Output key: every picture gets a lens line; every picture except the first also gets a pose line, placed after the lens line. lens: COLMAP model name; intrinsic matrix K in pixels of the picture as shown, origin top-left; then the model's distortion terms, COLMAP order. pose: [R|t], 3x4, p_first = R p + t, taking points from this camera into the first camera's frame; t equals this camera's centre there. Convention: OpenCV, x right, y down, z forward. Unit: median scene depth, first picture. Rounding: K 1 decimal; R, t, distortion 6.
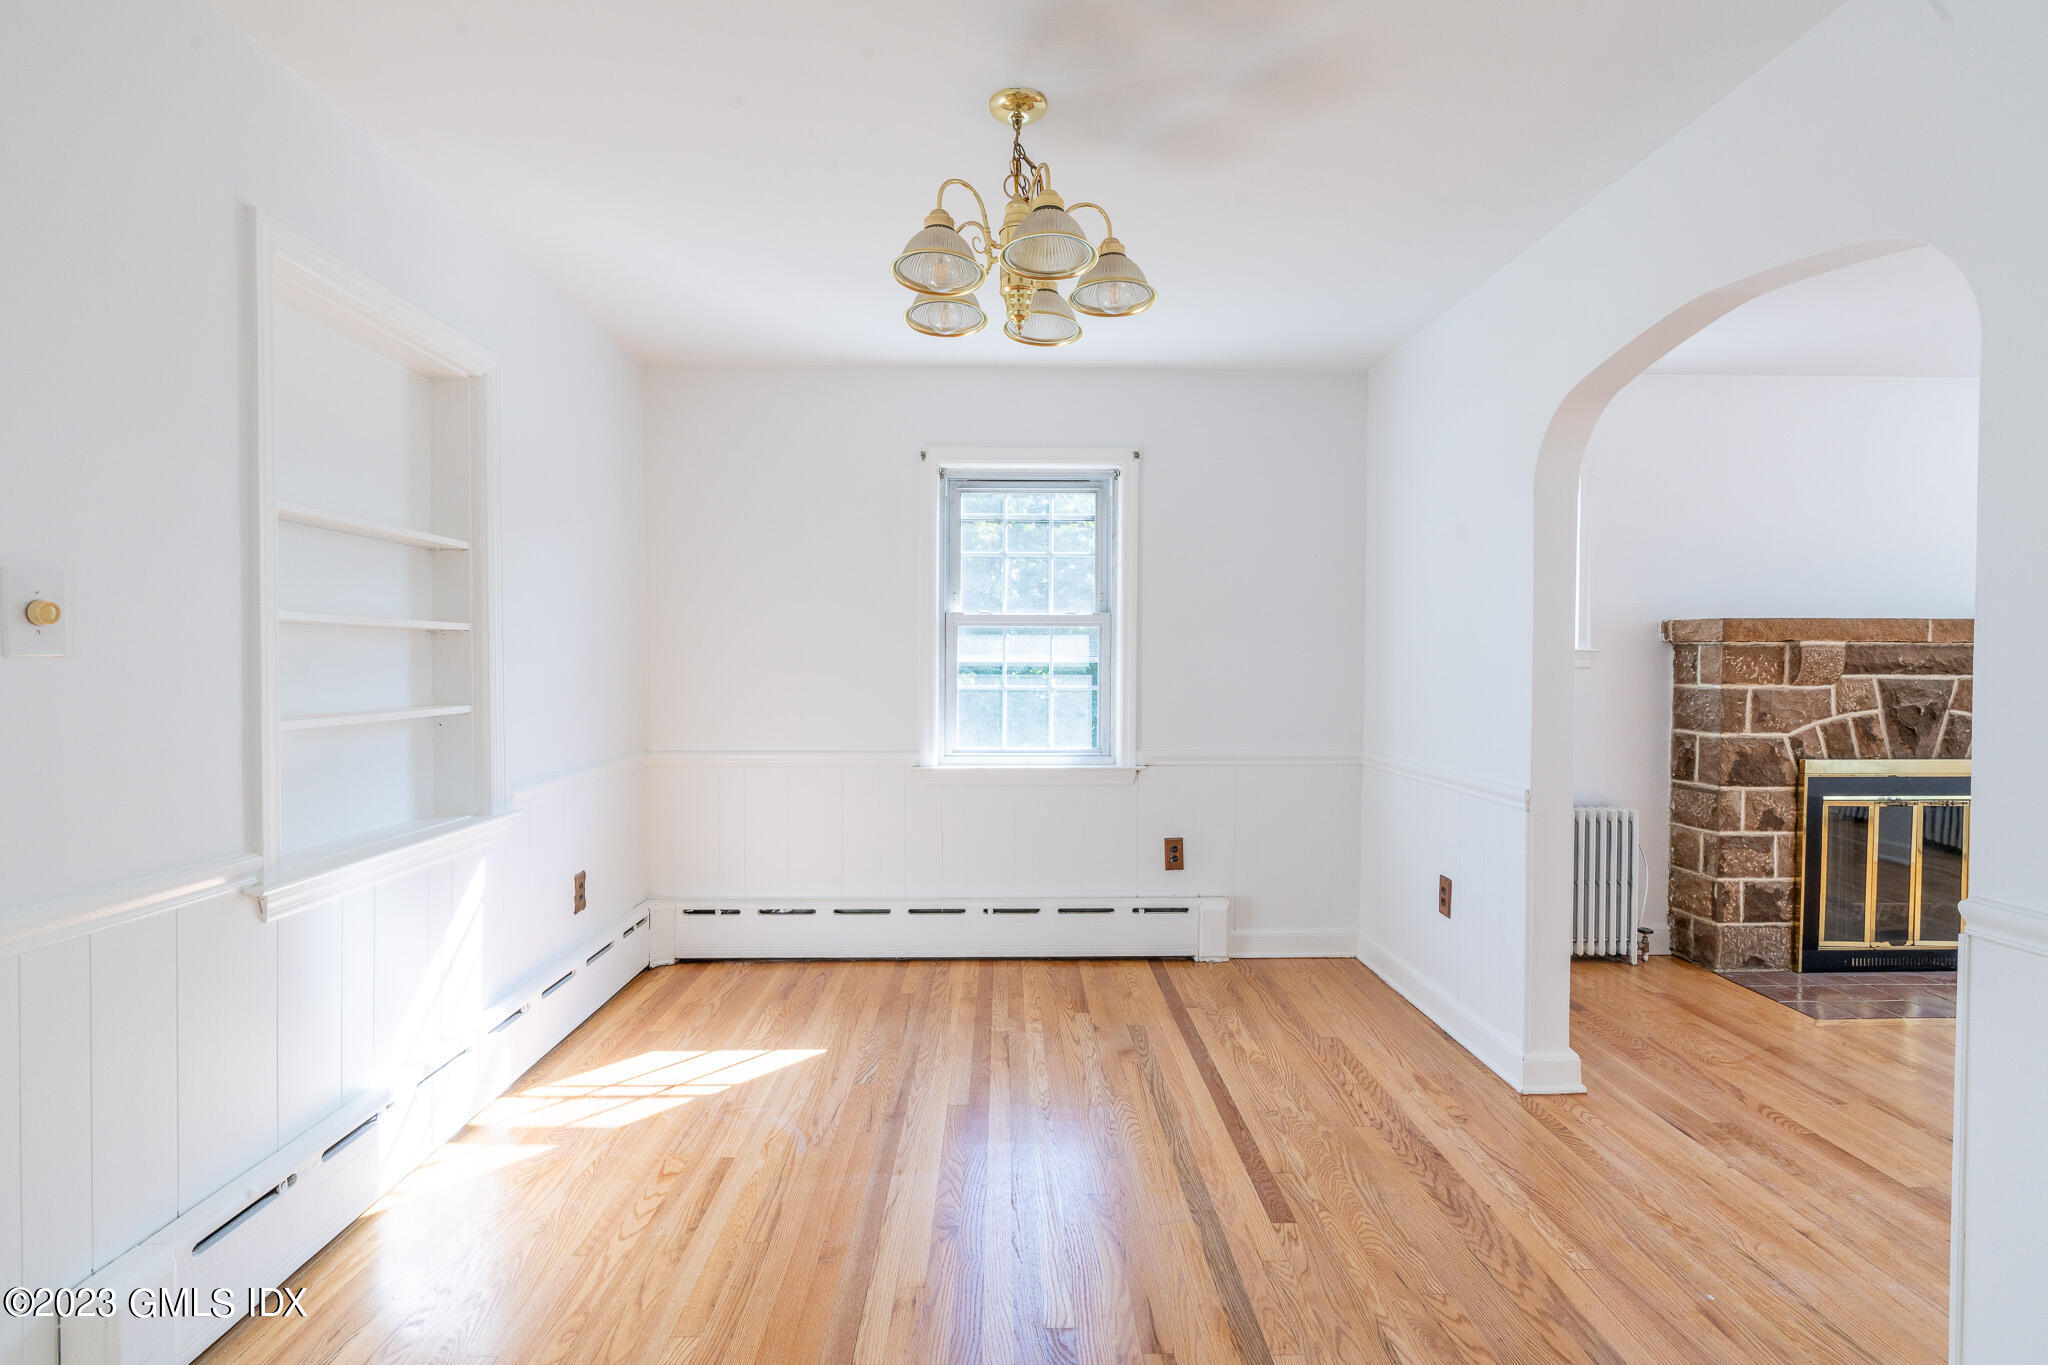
lens RADIAL K [[949.2, 0, 1015.9], [0, 949.2, 675.2], [0, 0, 1]] dist [0.001248, 0.000624]
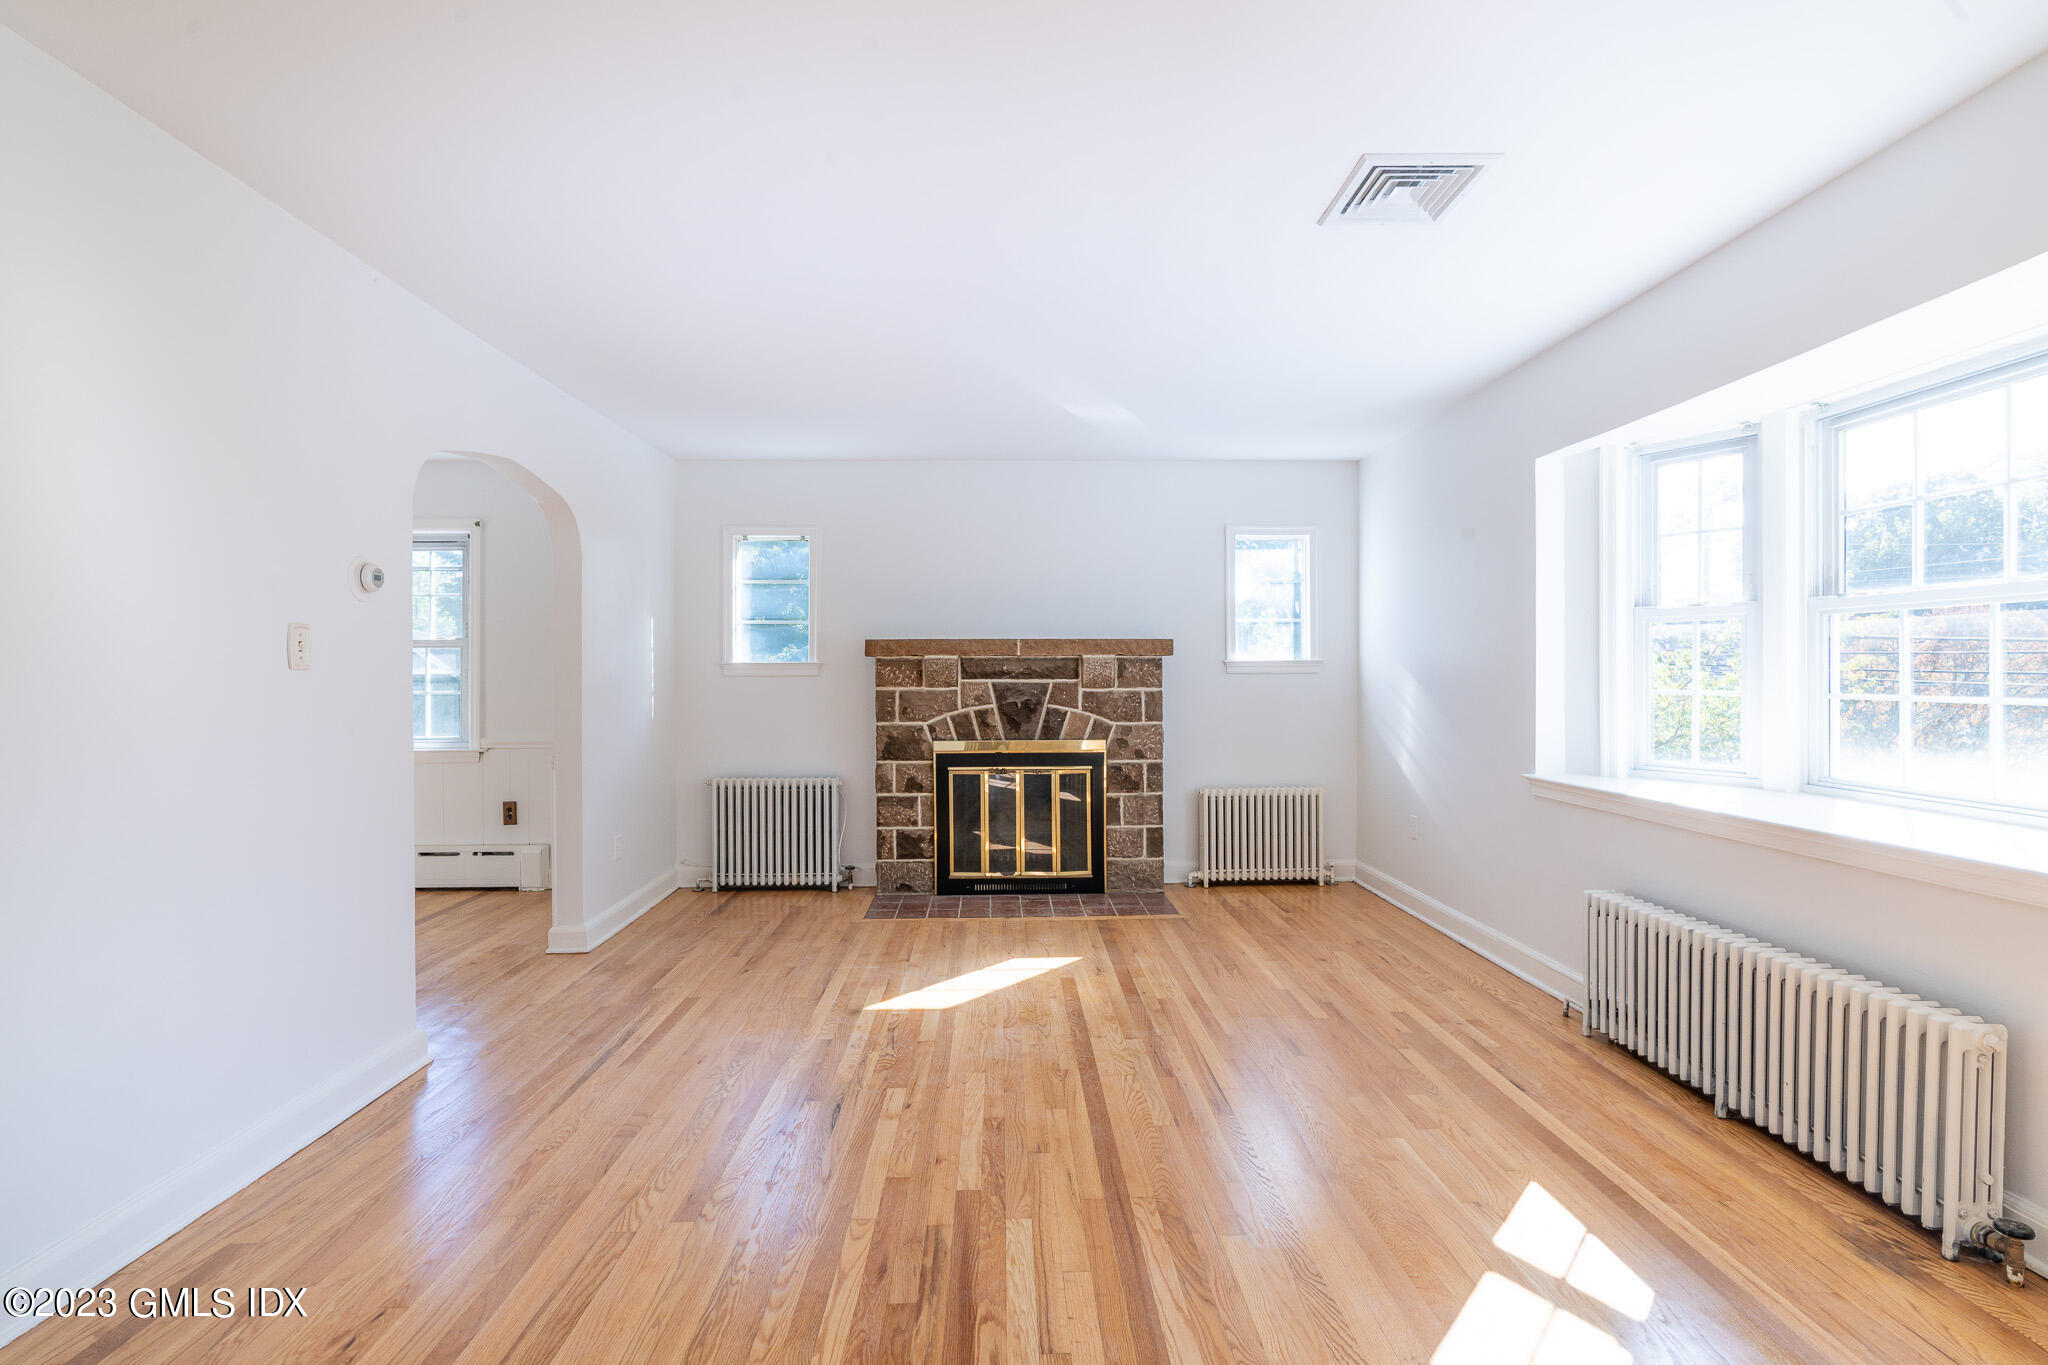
lens RADIAL K [[949.2, 0, 1032.5], [0, 949.2, 691.1], [0, 0, 1]] dist [0.001248, 0.000624]
pose [[0.999905, -0.005868, -0.012496, 0.983588], [0.005807, 0.999971, -0.004880, 0.023712], [0.012525, 0.004807, 0.999910, -0.381124]]
